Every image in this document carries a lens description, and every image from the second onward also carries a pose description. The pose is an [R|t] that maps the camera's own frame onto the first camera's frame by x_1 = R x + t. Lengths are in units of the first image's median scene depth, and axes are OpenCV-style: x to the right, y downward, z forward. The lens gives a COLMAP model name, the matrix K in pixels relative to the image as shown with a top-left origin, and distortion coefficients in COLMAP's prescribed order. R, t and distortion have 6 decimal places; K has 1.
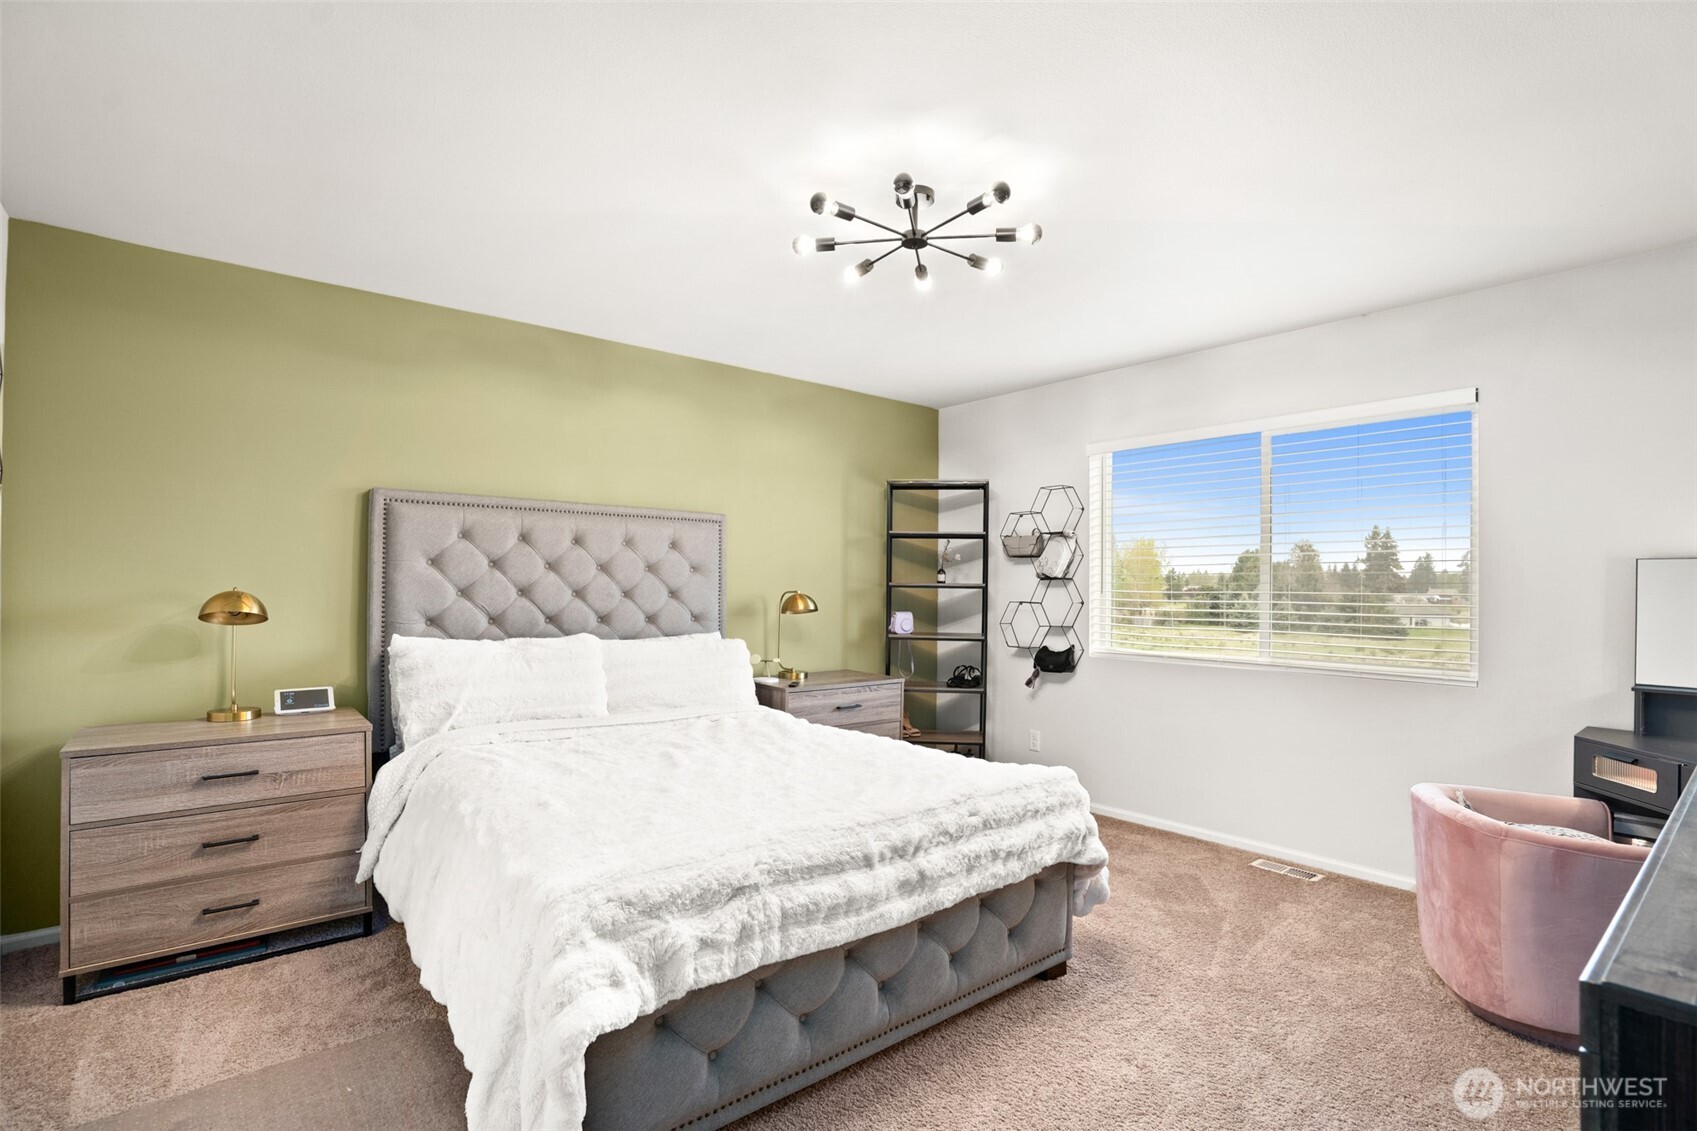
lens RADIAL K [[785.9, 0, 848.5], [0, 785.9, 565.5], [0, 0, 1]] dist [-0.055101, 0.018818]
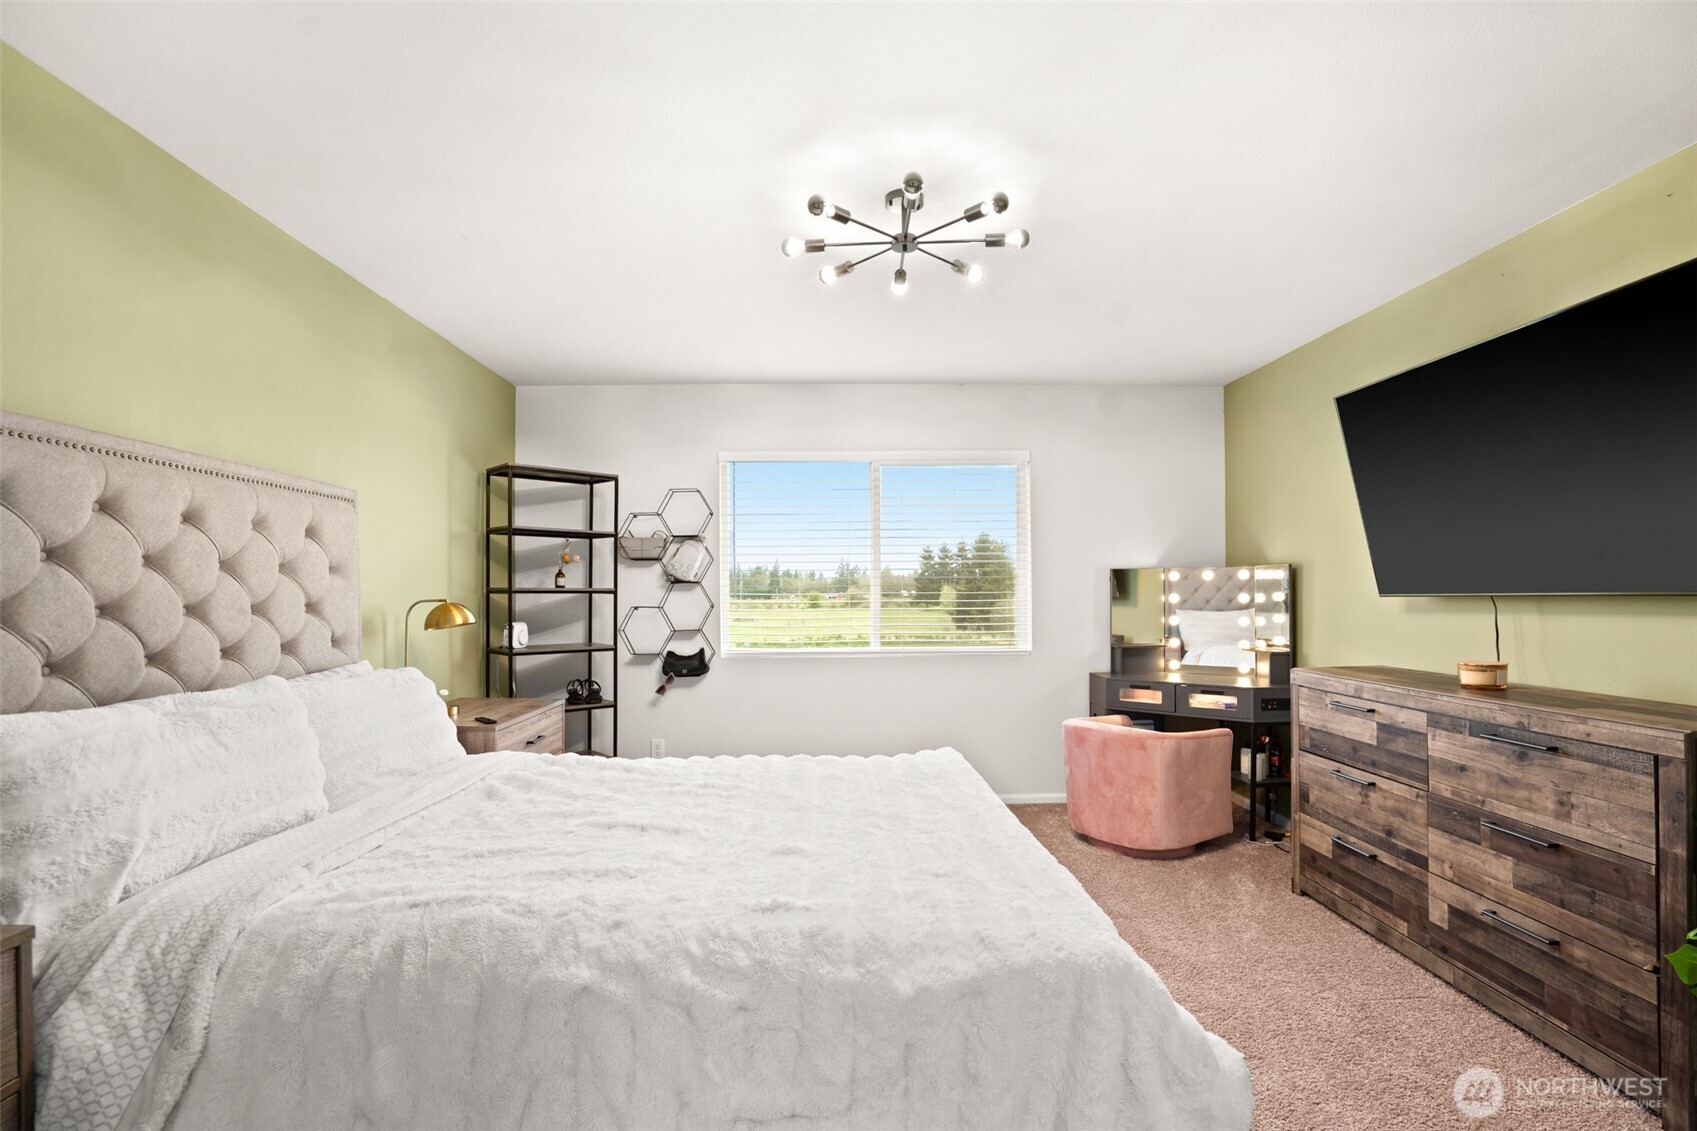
lens RADIAL K [[785.9, 0, 848.5], [0, 785.9, 565.5], [0, 0, 1]] dist [-0.055101, 0.018818]
pose [[0.628812, 0.012169, 0.777462, -0.517276], [-0.007599, 0.999926, -0.009506, 0.005241], [-0.777520, 0.000070, 0.628858, 0.298833]]
